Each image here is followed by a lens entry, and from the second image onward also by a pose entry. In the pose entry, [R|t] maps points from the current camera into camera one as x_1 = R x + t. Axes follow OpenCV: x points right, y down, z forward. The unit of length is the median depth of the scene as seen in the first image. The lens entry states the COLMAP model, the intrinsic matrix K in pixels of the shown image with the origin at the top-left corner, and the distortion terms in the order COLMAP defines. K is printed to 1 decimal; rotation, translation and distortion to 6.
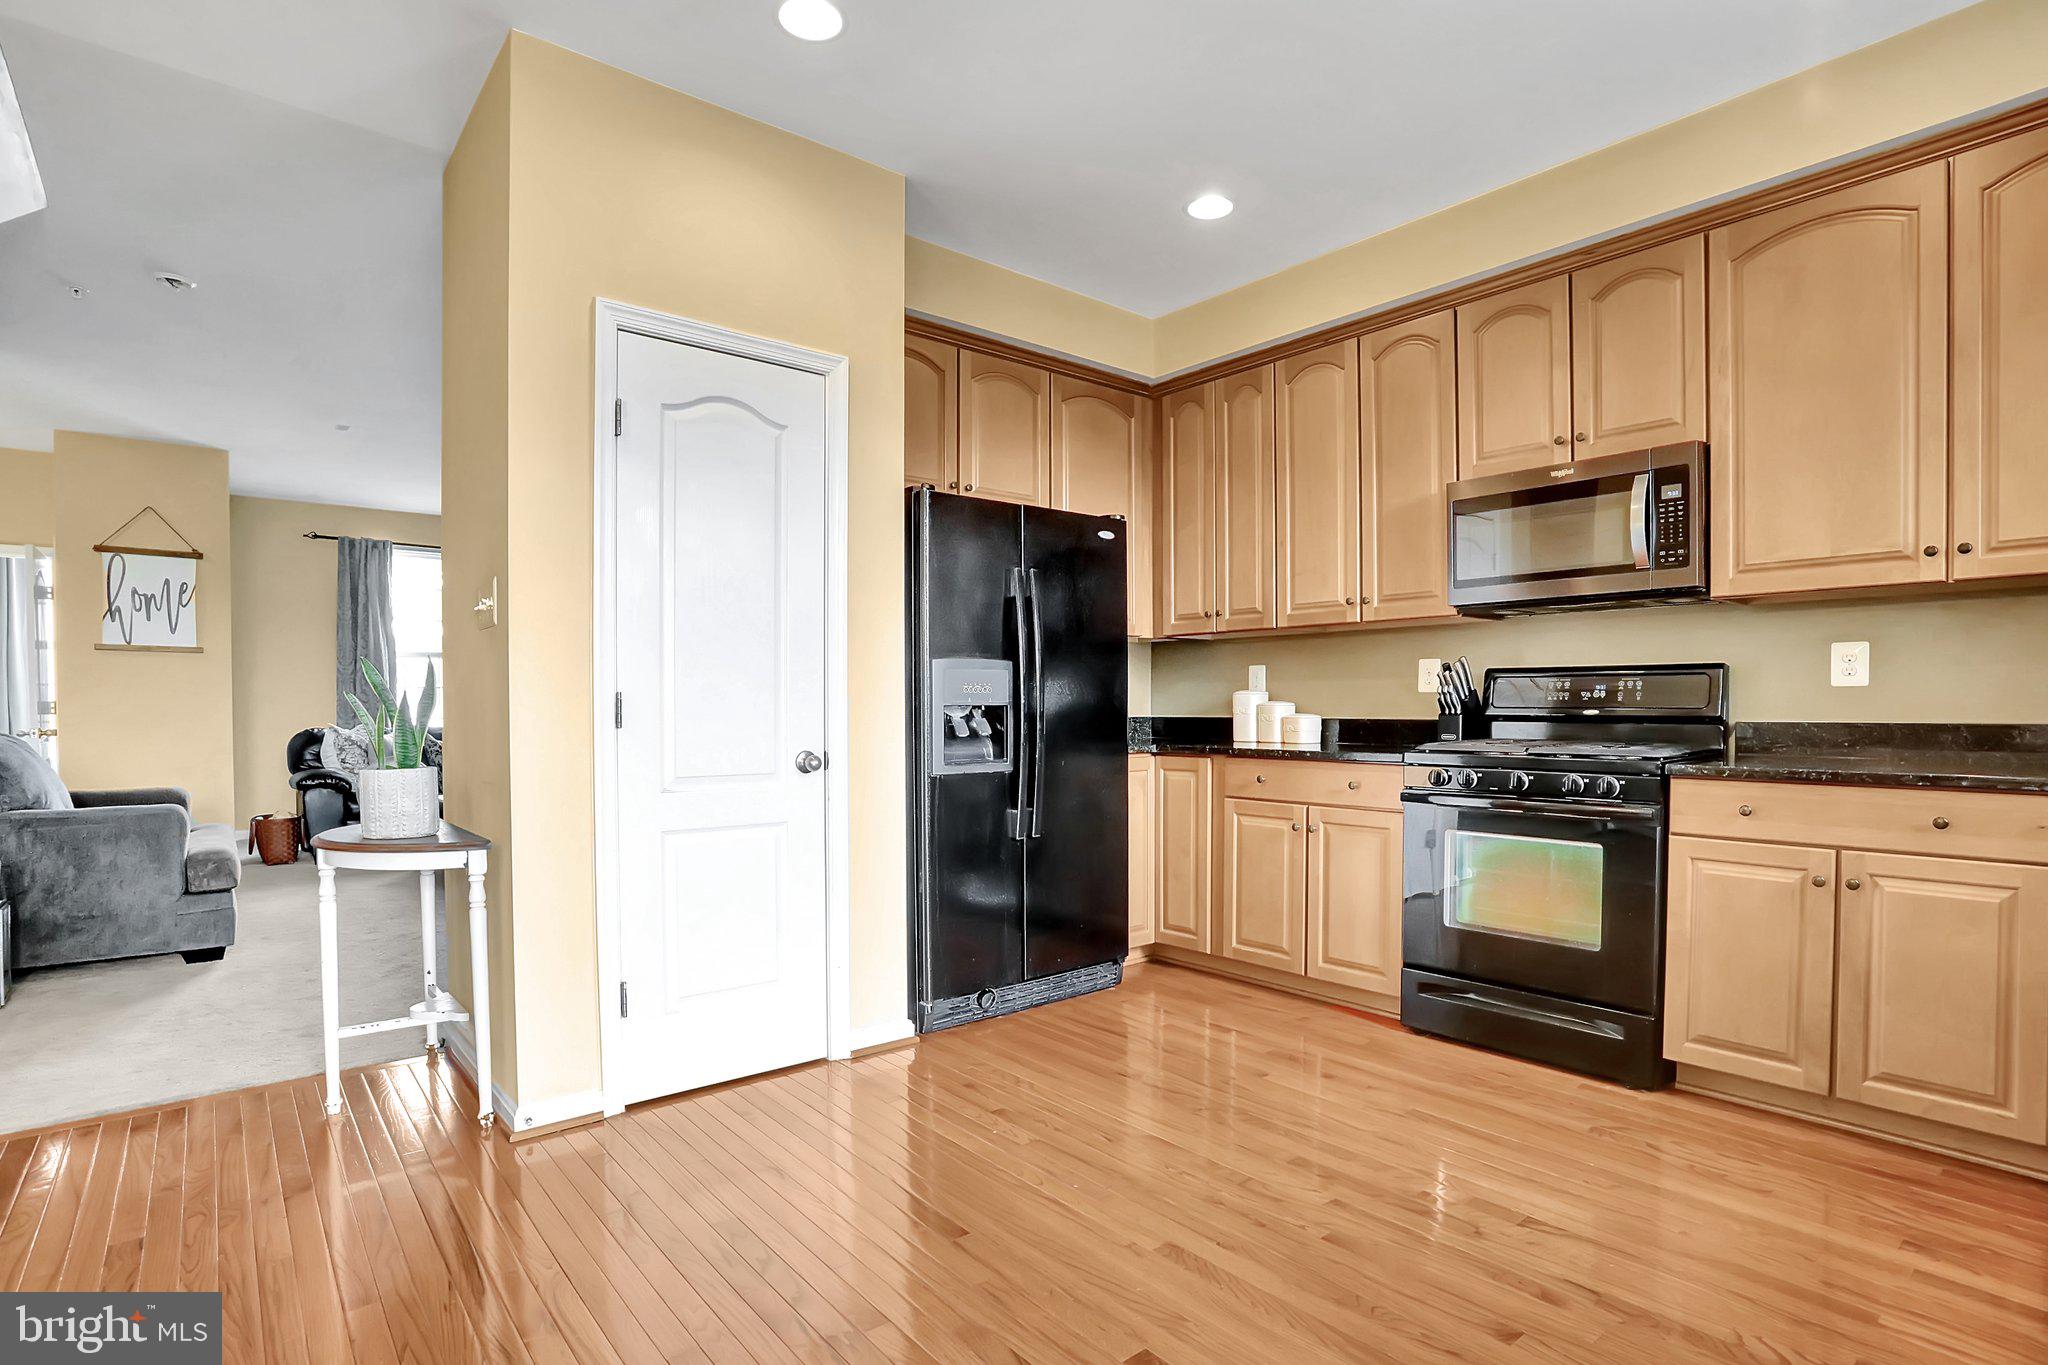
lens RADIAL K [[1014.5, 0, 1022.5], [0, 1014.5, 721.7], [0, 0, 1]] dist [-0.032083, 0.001630]
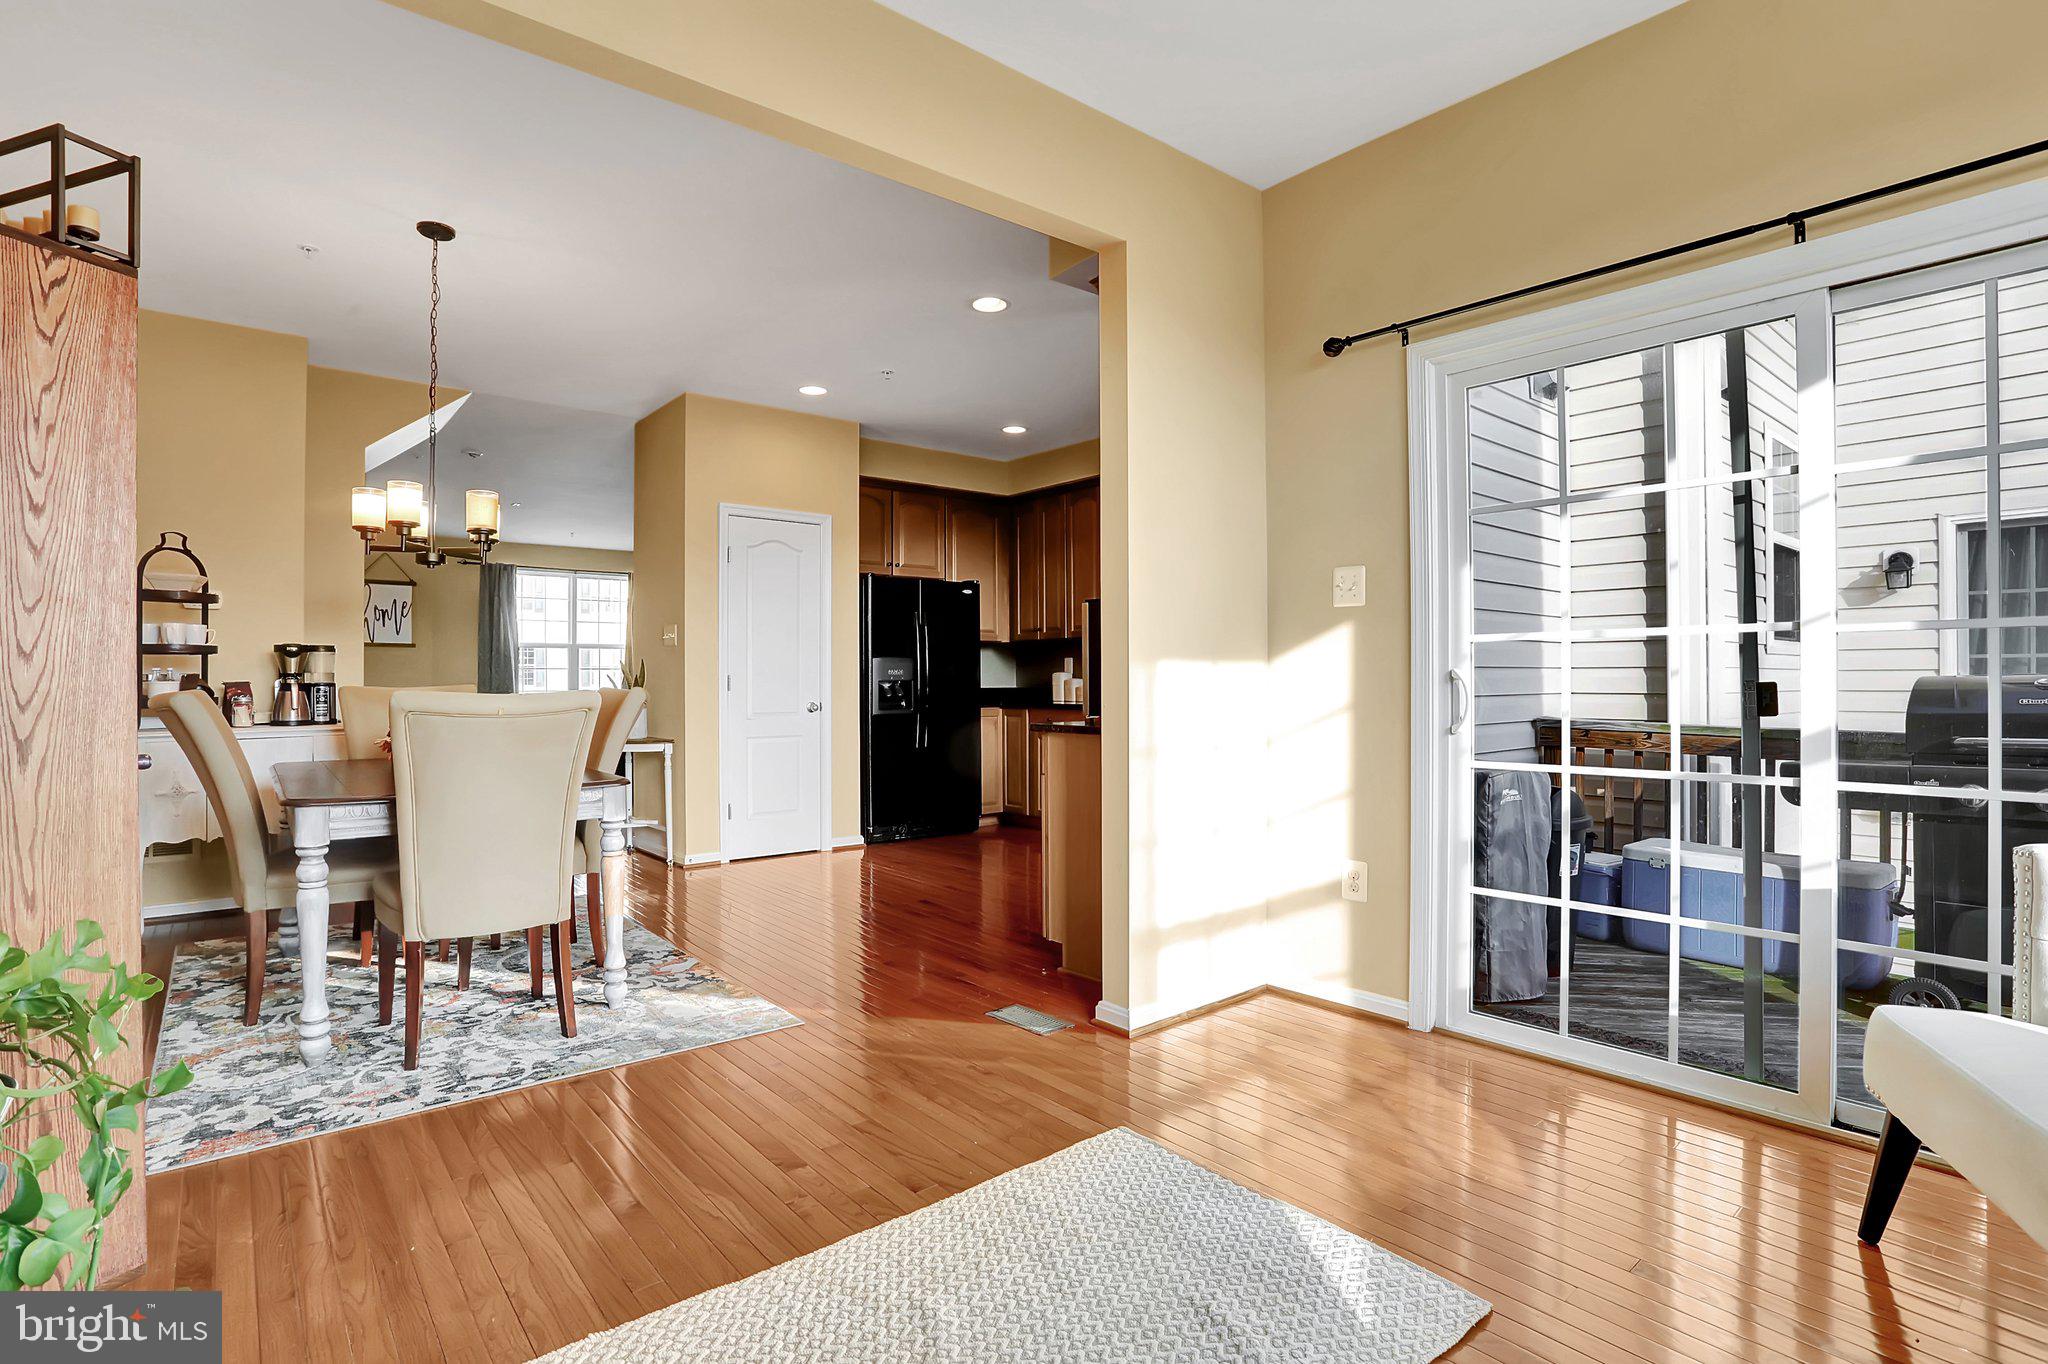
lens RADIAL K [[992.7, 0, 1021.7], [0, 992.7, 673.3], [0, 0, 1]] dist [-0.000706, 0.000109]
pose [[0.999992, -0.001629, 0.003535, 0.212603], [0.001707, 0.999754, -0.022103, 0.014536], [-0.003498, 0.022109, 0.999749, -1.047166]]
